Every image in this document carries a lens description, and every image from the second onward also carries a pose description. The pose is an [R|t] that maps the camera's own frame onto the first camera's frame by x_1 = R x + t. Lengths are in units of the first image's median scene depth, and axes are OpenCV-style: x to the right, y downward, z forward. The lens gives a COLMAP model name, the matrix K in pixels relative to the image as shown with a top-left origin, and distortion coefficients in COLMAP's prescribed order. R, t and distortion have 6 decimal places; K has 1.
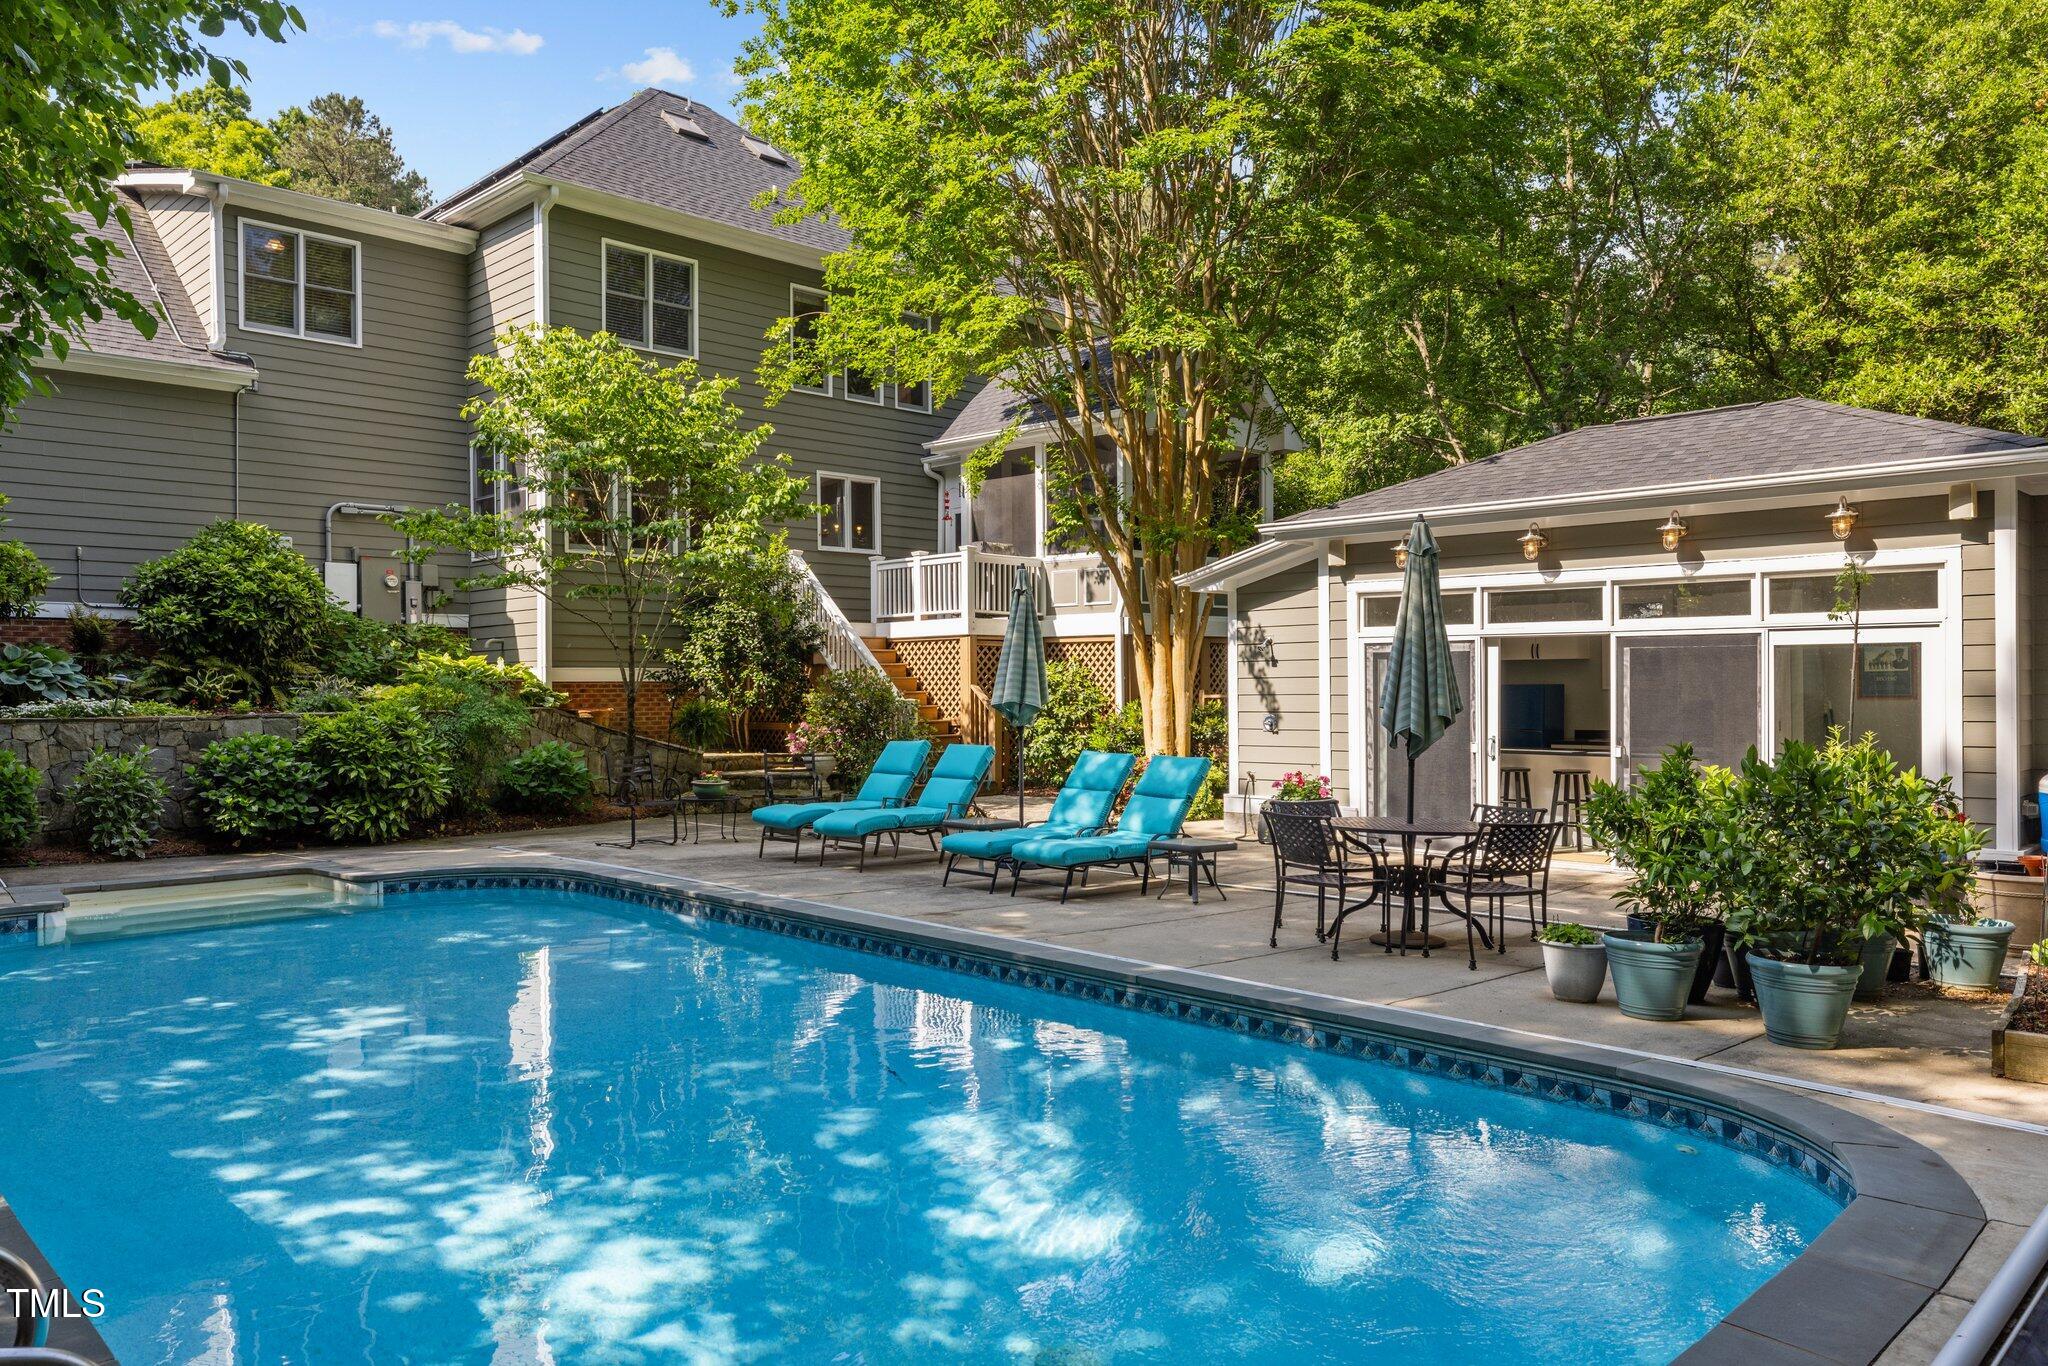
lens RADIAL K [[1439.6, 0, 1024.0], [0, 1439.6, 683.0], [0, 0, 1]] dist [0.004877, -0.005724]
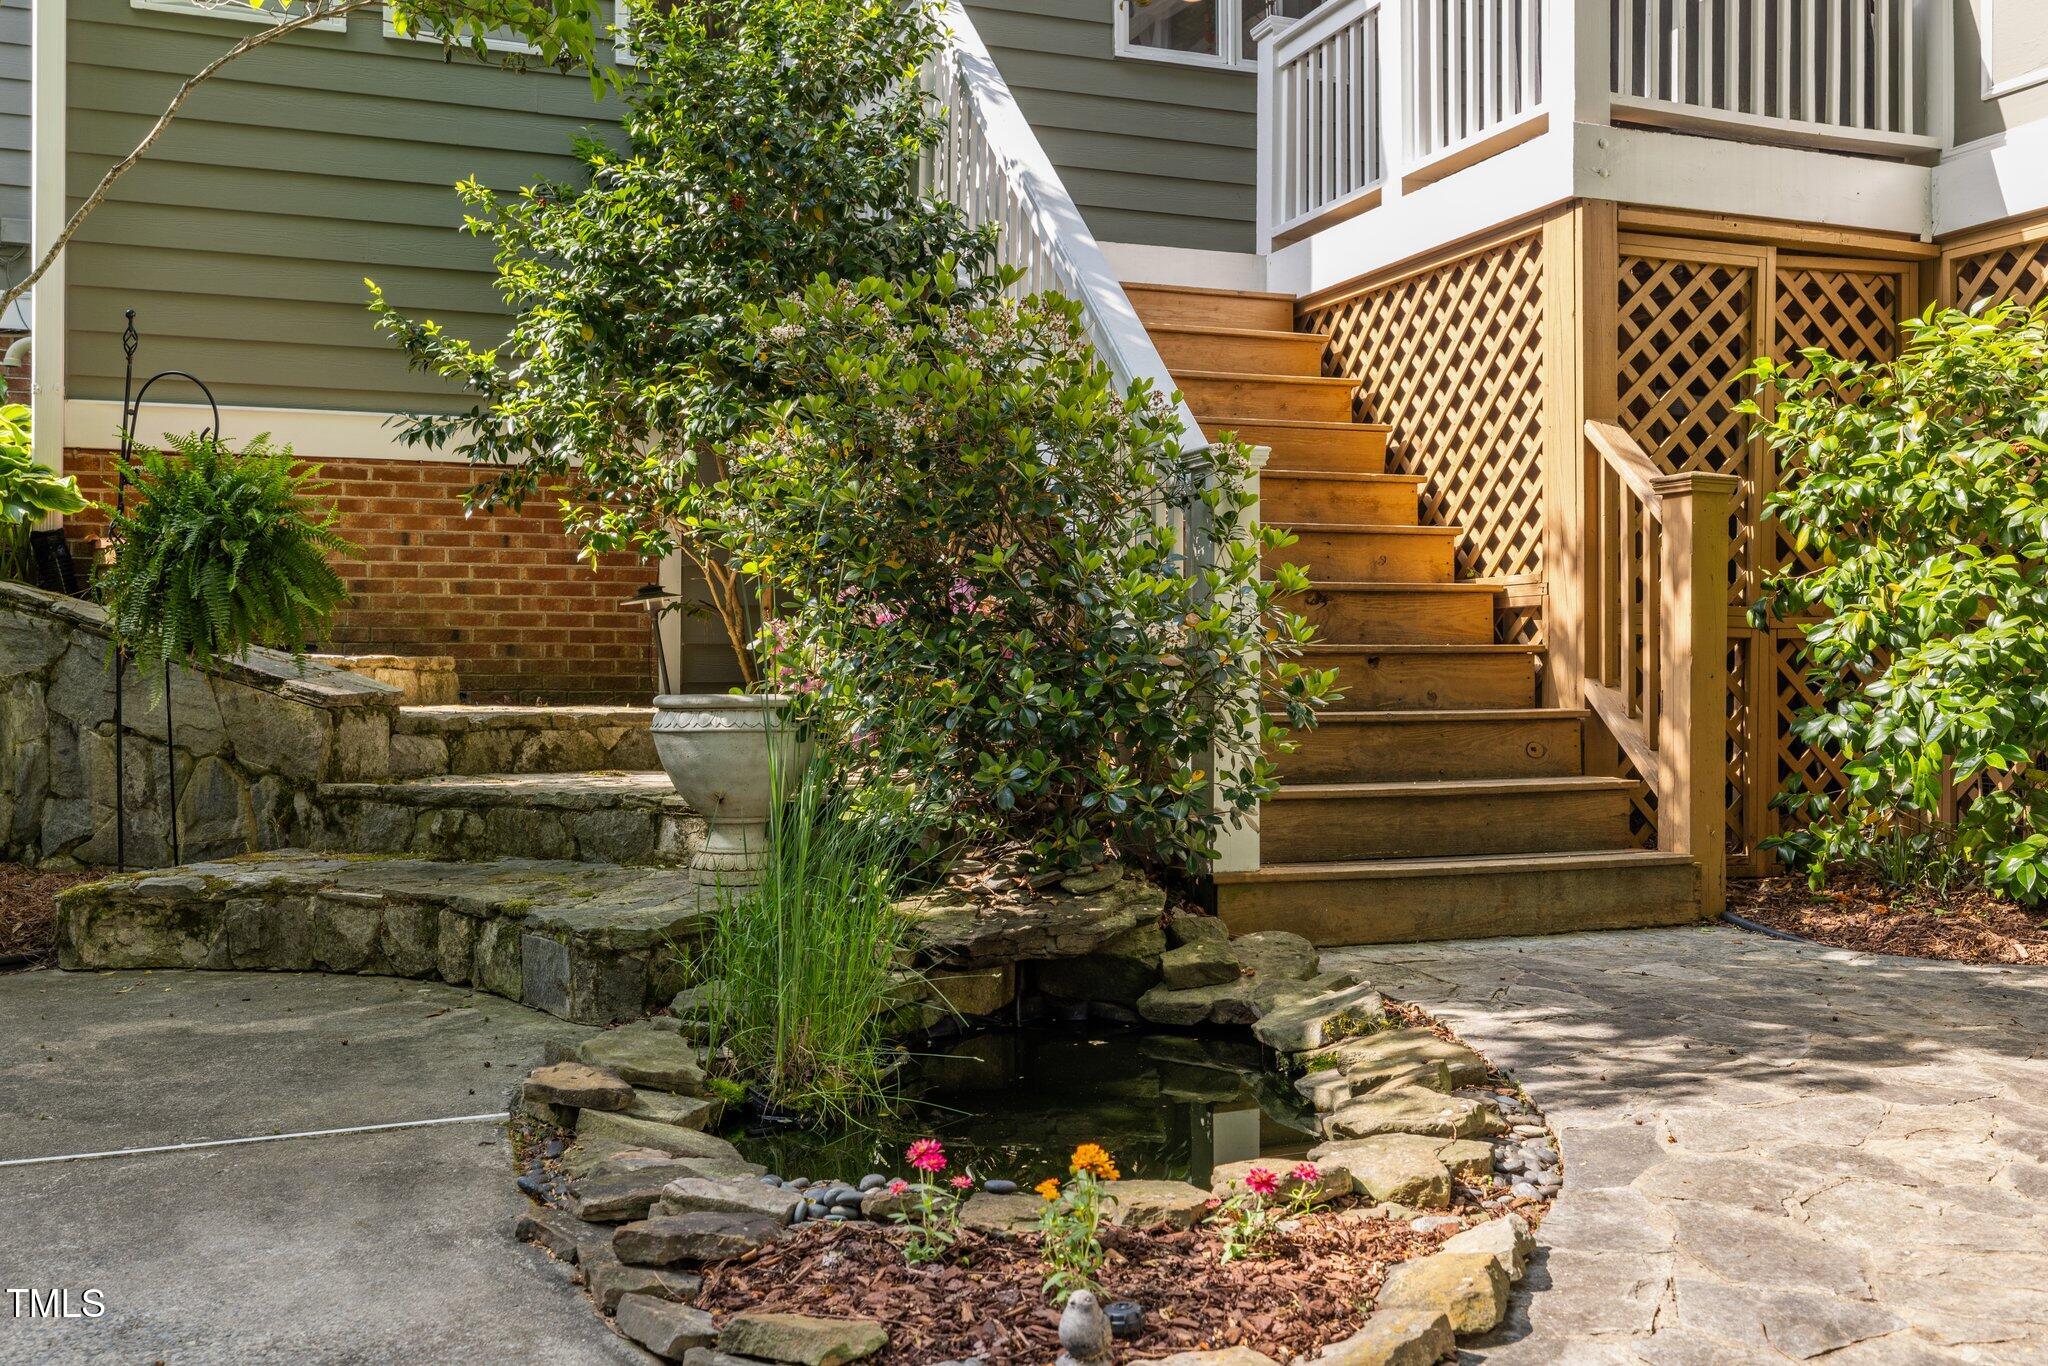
lens RADIAL K [[1908.1, 0, 1032.8], [0, 1908.1, 616.2], [0, 0, 1]] dist [0.007509, -0.003666]
pose [[0.913519, 0.003290, -0.406783, 0.005621], [-0.007705, 0.999928, -0.009217, 0.034595], [0.406723, 0.011554, 0.913479, 0.689575]]
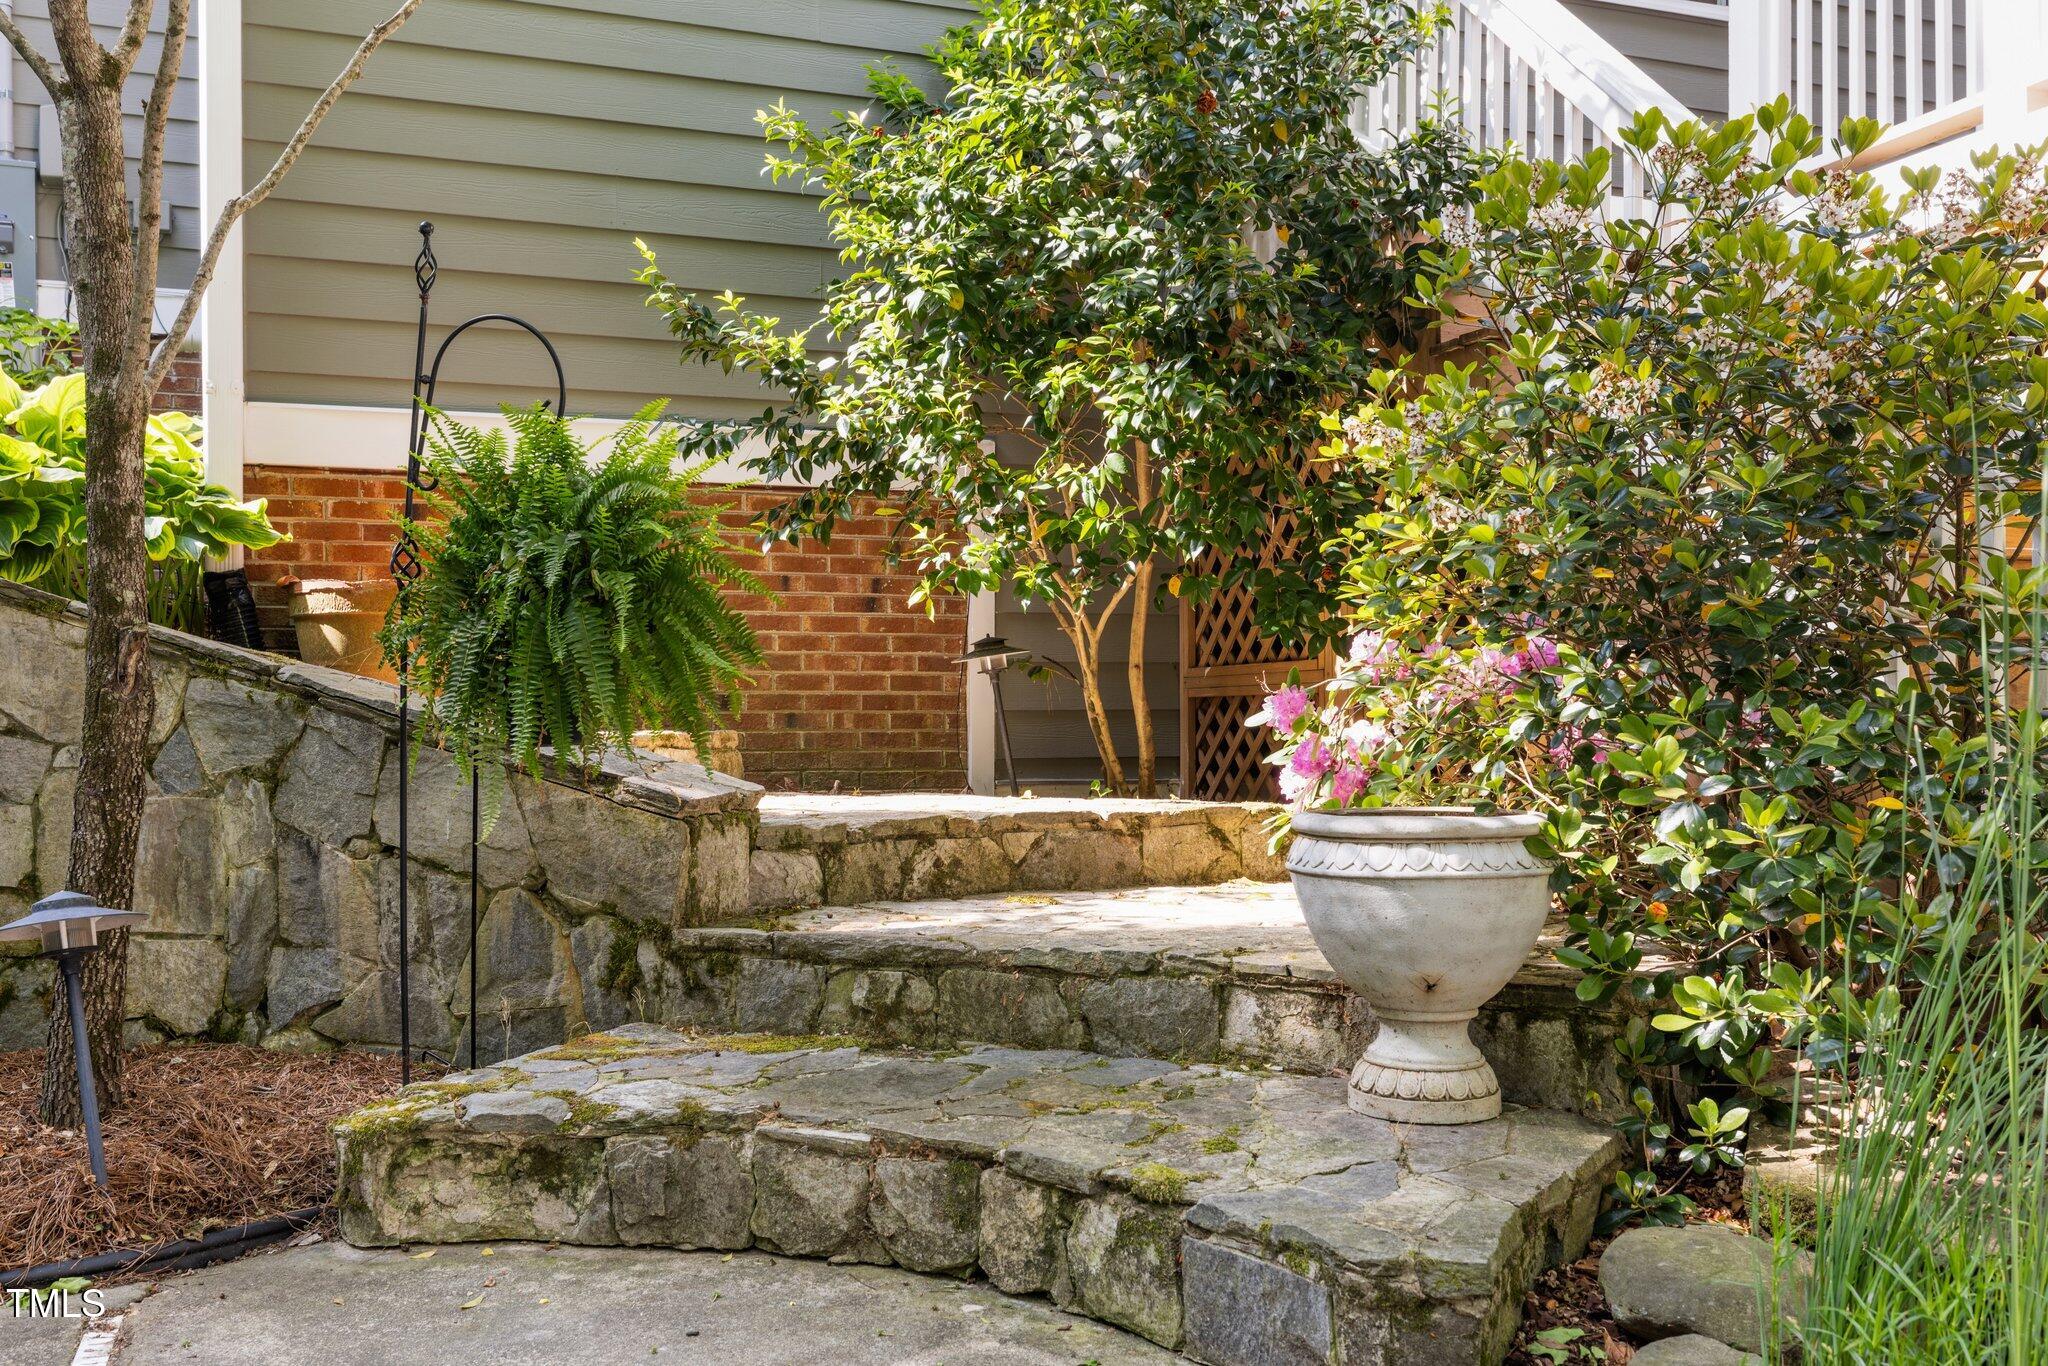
lens RADIAL K [[1820.6, 0, 1024.0], [0, 1820.6, 683.0], [0, 0, 1]] dist [-0.000792, -0.000301]
pose [[0.909942, 0.002370, -0.414728, -0.095142], [-0.002166, 0.999997, 0.000962, 0.032306], [0.414729, 0.000023, 0.909945, 0.750254]]
